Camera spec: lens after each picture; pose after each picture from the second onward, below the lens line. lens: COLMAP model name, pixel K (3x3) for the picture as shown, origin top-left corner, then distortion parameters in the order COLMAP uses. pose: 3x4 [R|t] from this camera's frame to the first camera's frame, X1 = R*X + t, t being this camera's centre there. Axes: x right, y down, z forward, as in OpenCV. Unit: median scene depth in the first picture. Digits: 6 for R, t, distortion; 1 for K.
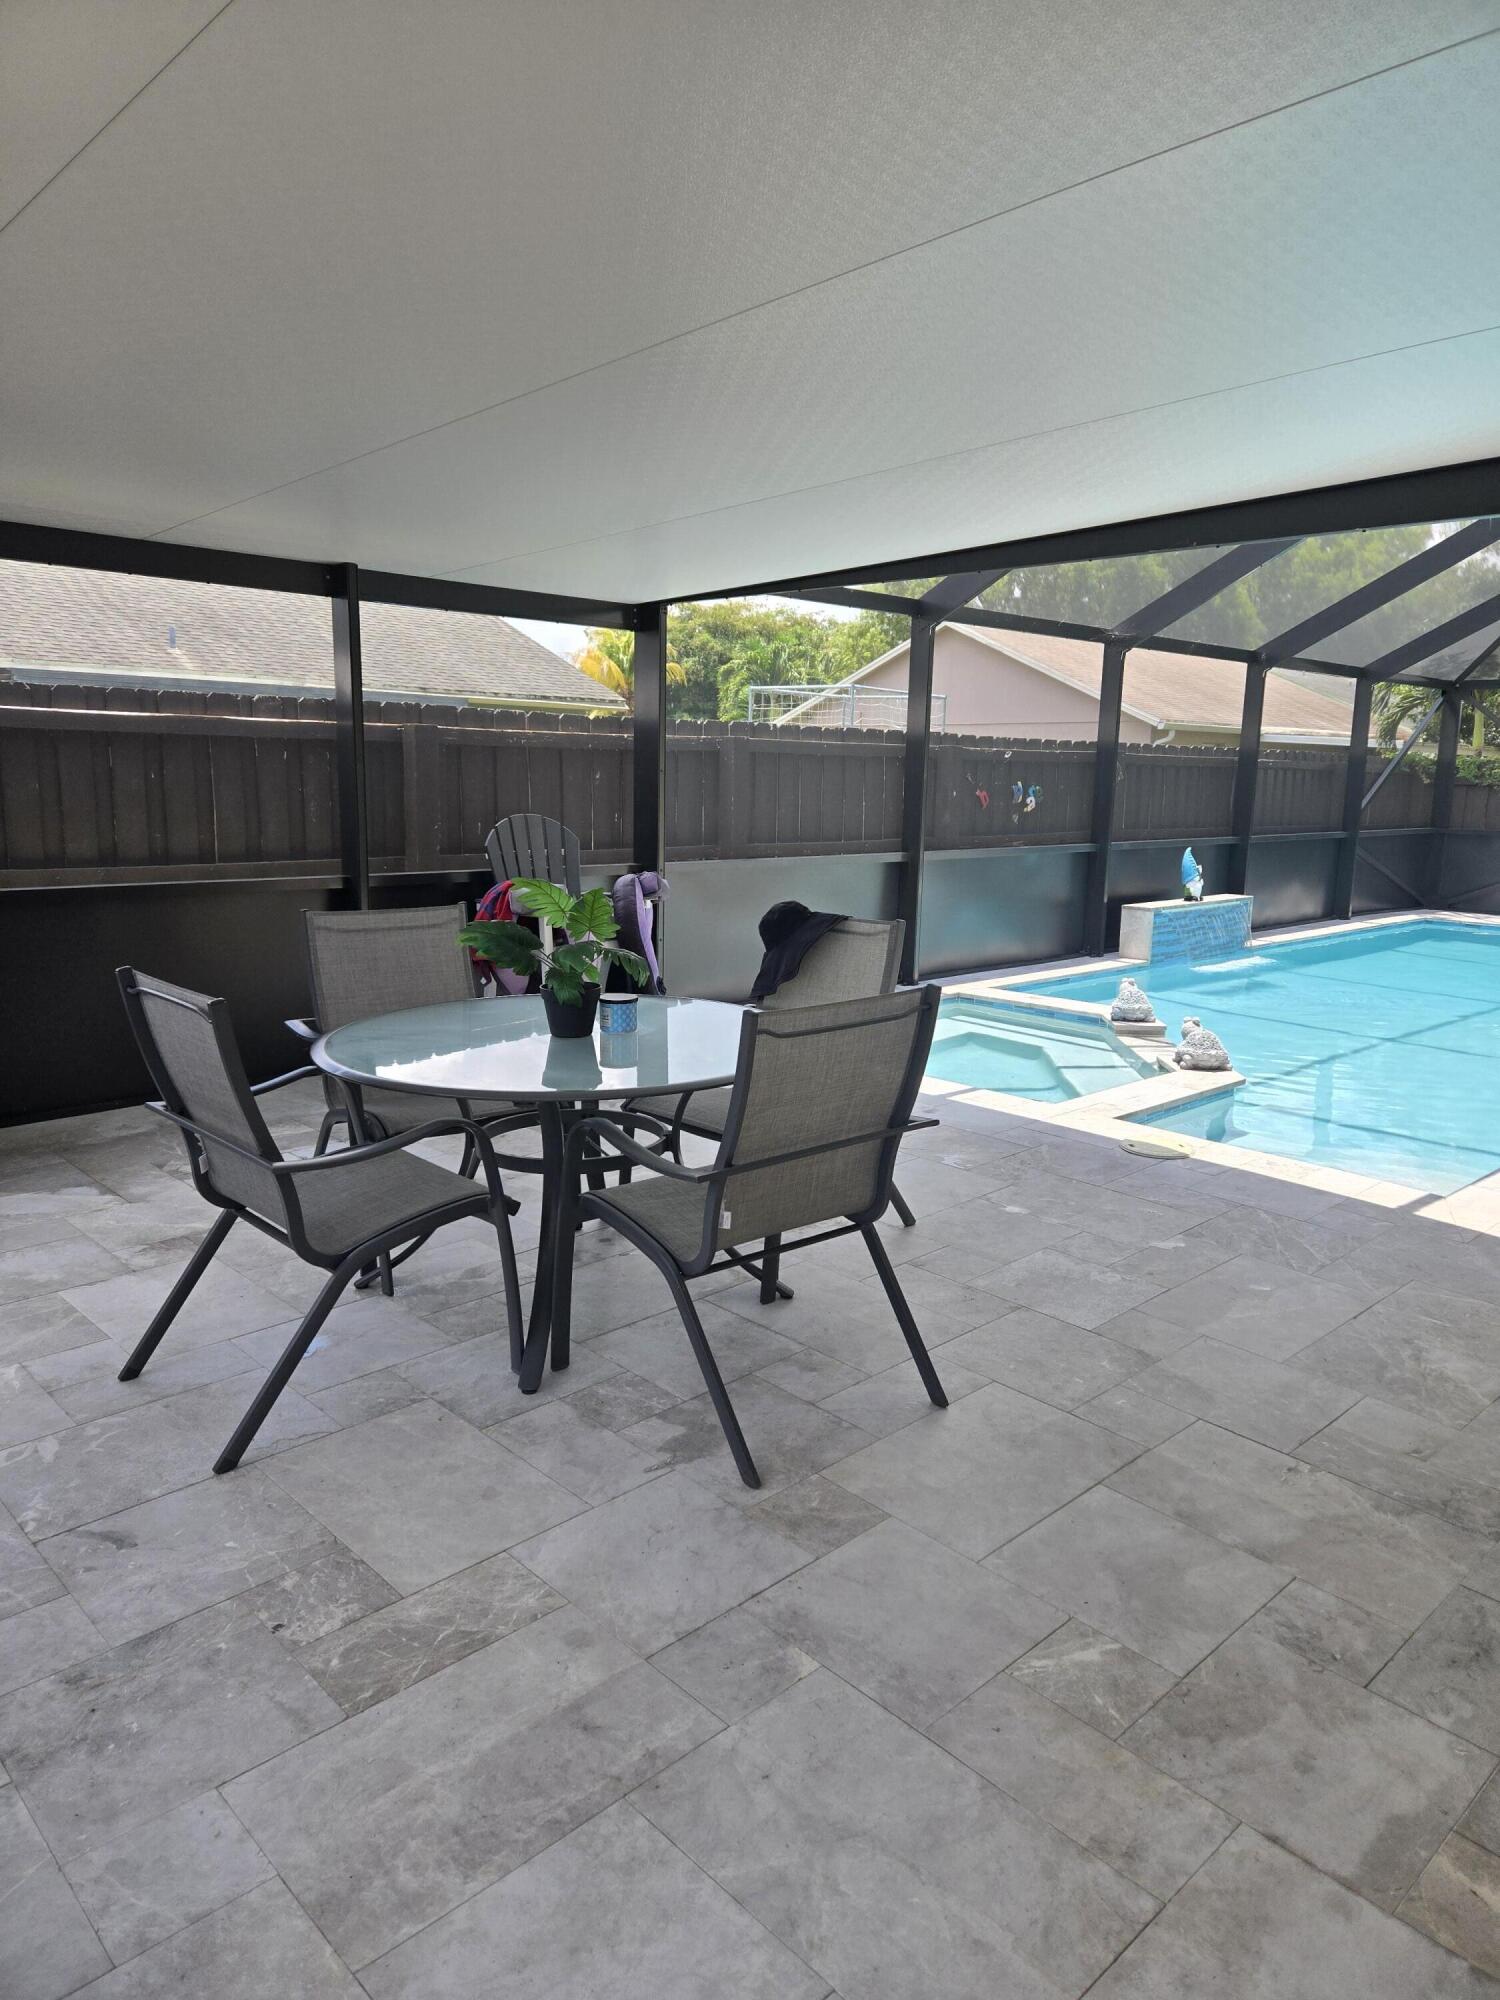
lens RADIAL K [[1347.9, 0, 750.0], [0, 1347.9, 1000.0], [0, 0, 1]] dist [0.076718, -0.083204]
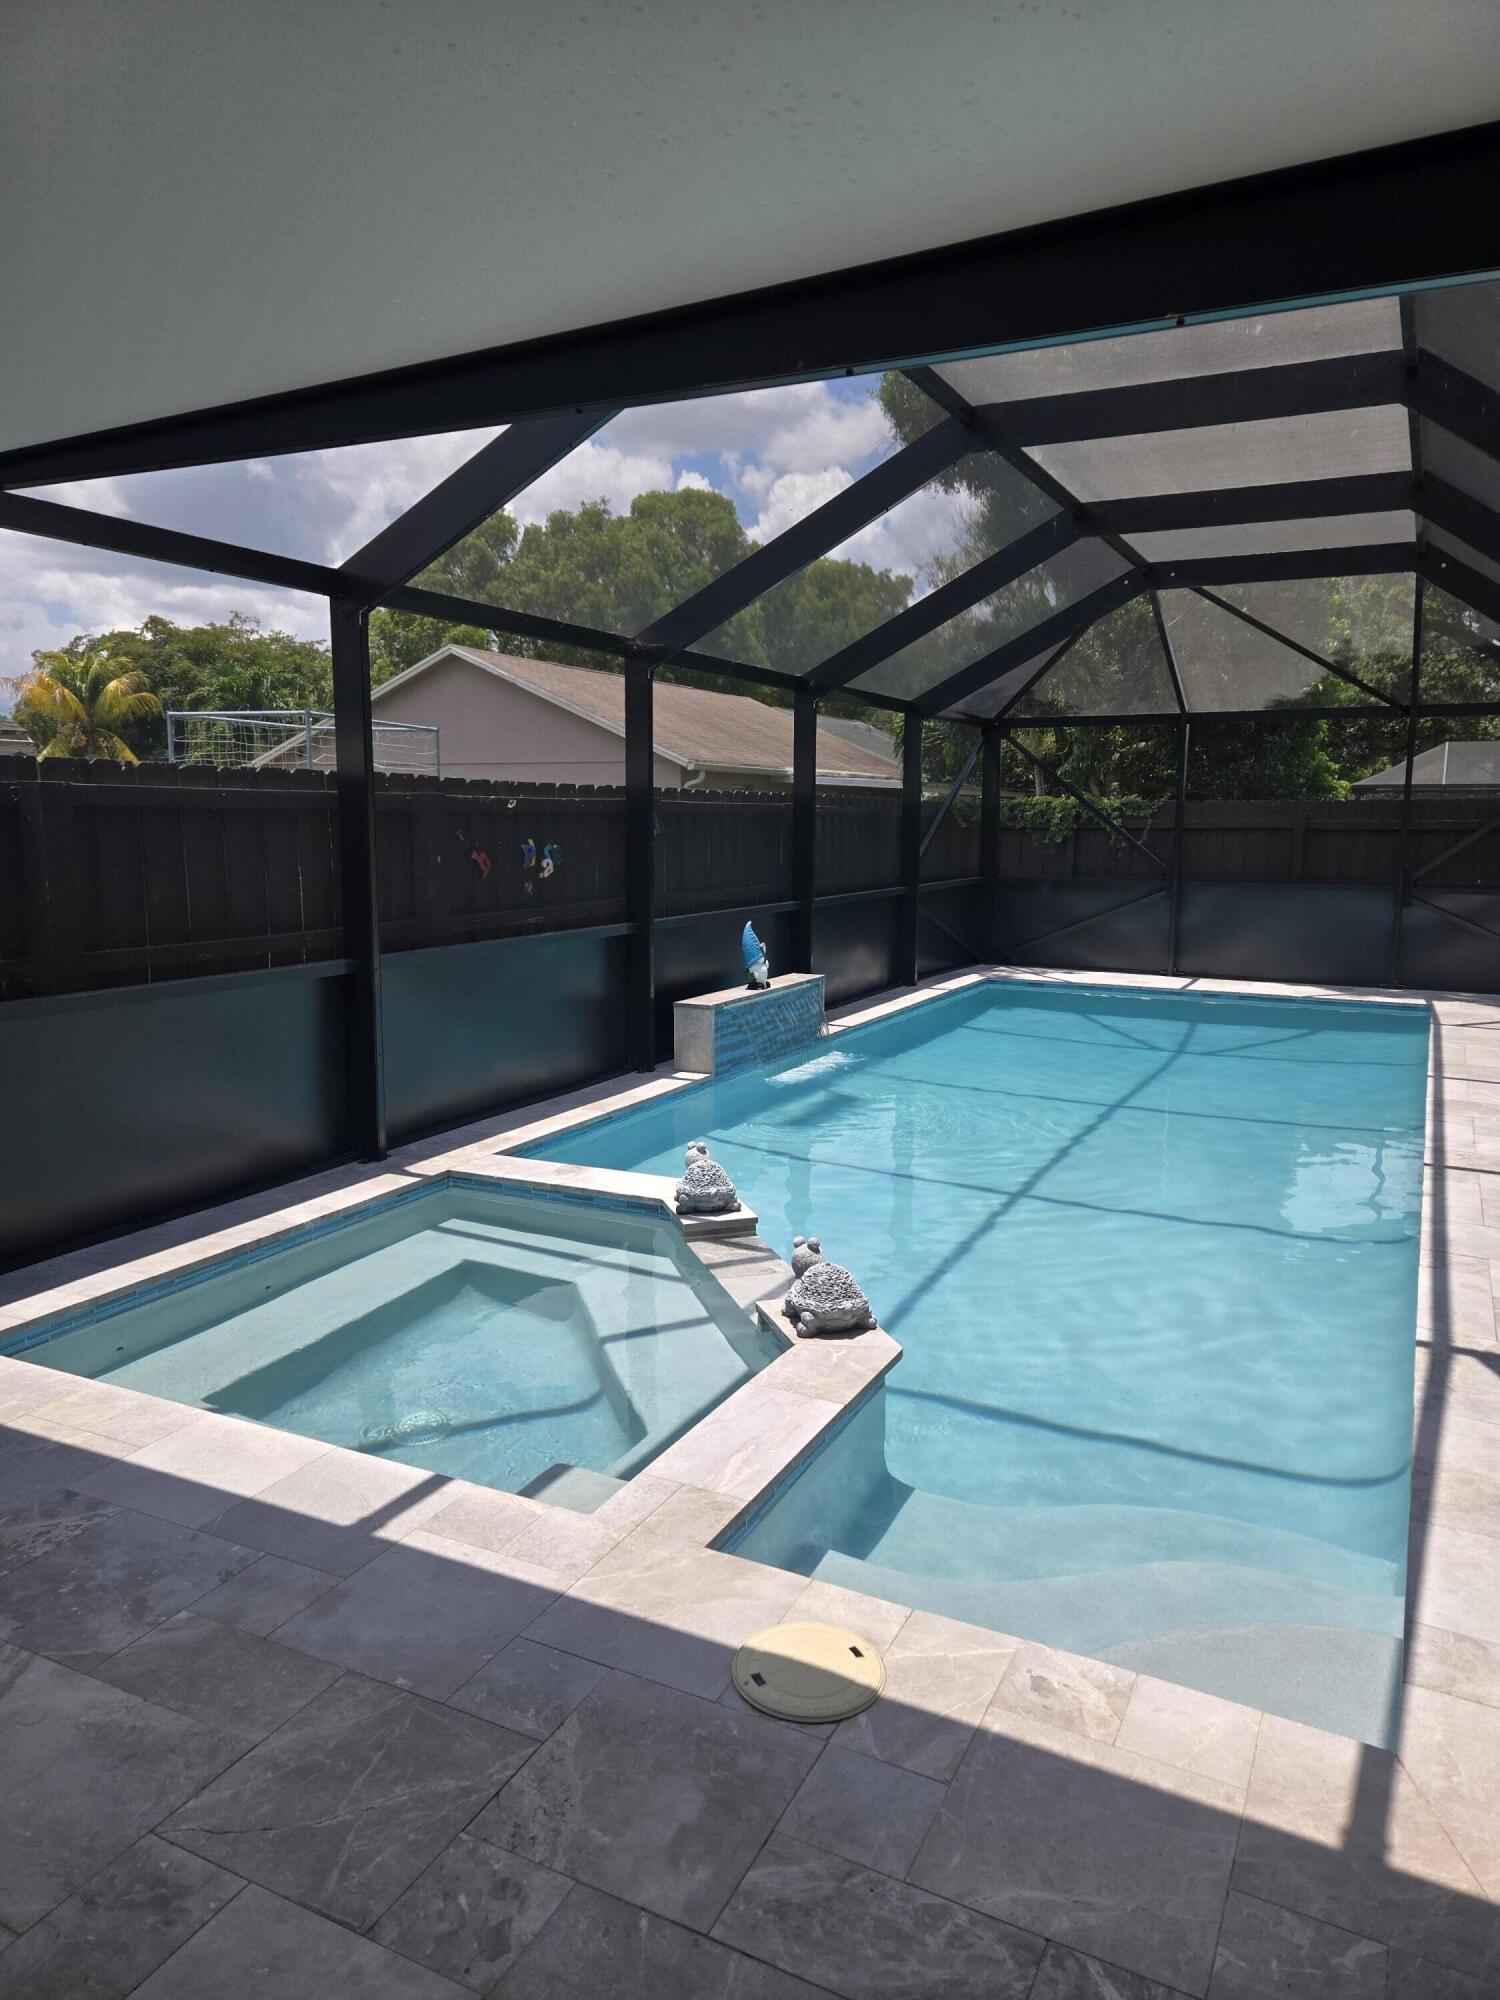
lens RADIAL K [[1350.8, 0, 777.0], [0, 1350.8, 1009.6], [0, 0, 1]] dist [0.078658, -0.077314]
pose [[0.937500, -0.064948, 0.341871, 0.062522], [0.072253, 0.997349, -0.008660, -0.049373], [-0.340402, 0.032820, 0.939707, 0.241810]]
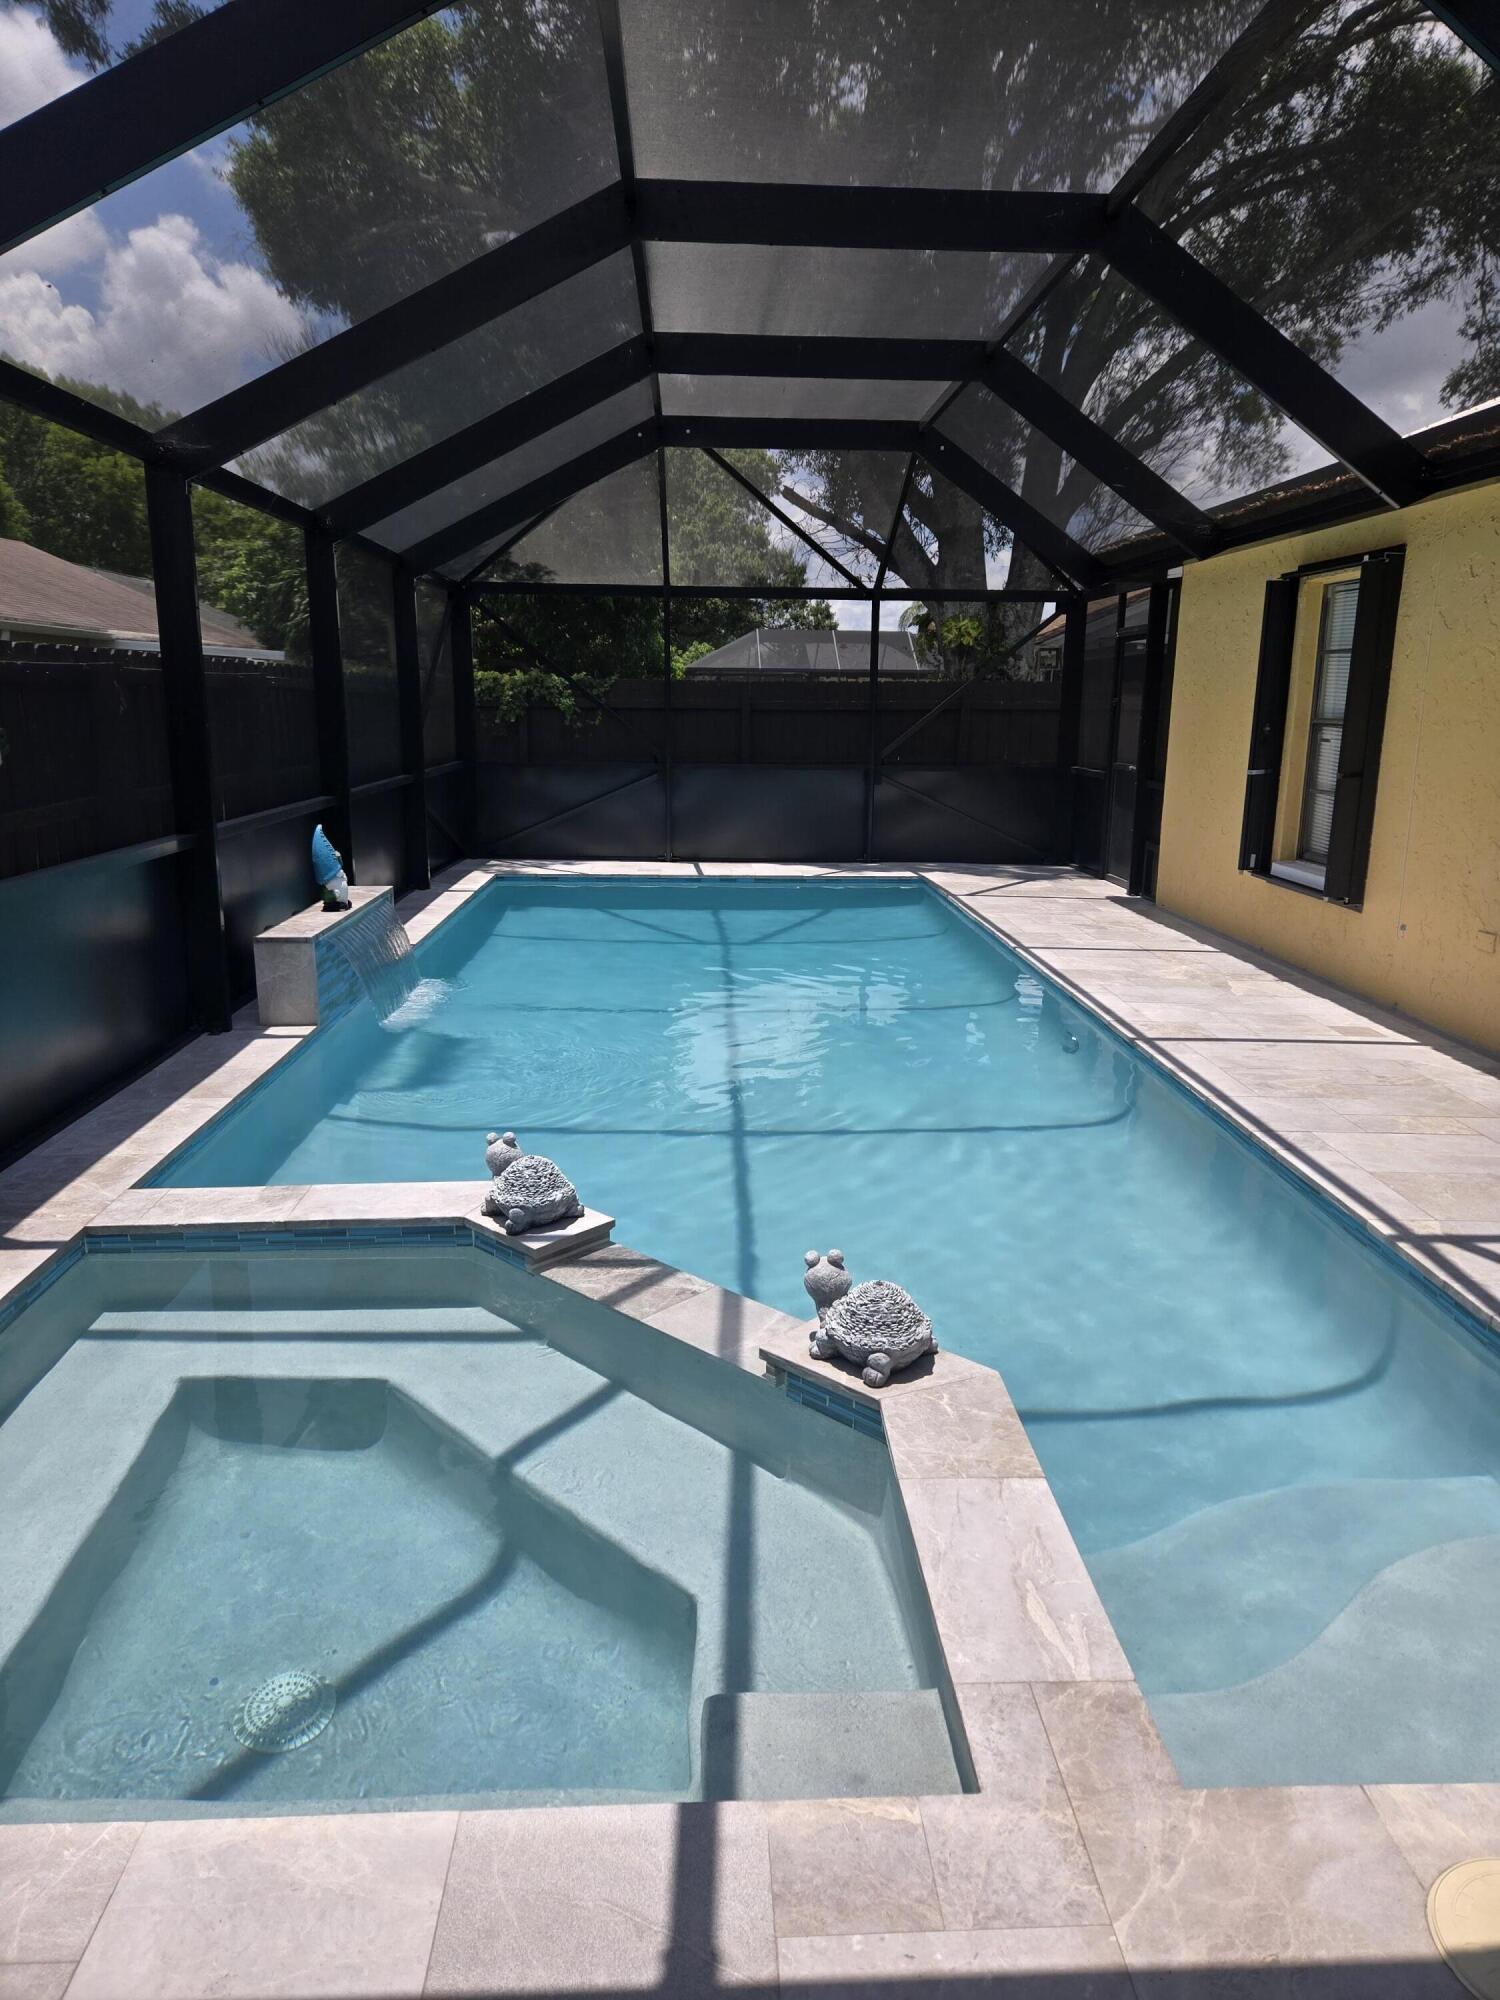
lens RADIAL K [[1354.1, 0, 800.3], [0, 1354.1, 992.4], [0, 0, 1]] dist [0.035889, -0.003511]
pose [[0.647529, -0.174704, 0.741745, -0.005527], [0.131643, 0.984377, 0.116929, -0.074599], [-0.750584, 0.021930, 0.660411, 0.398867]]
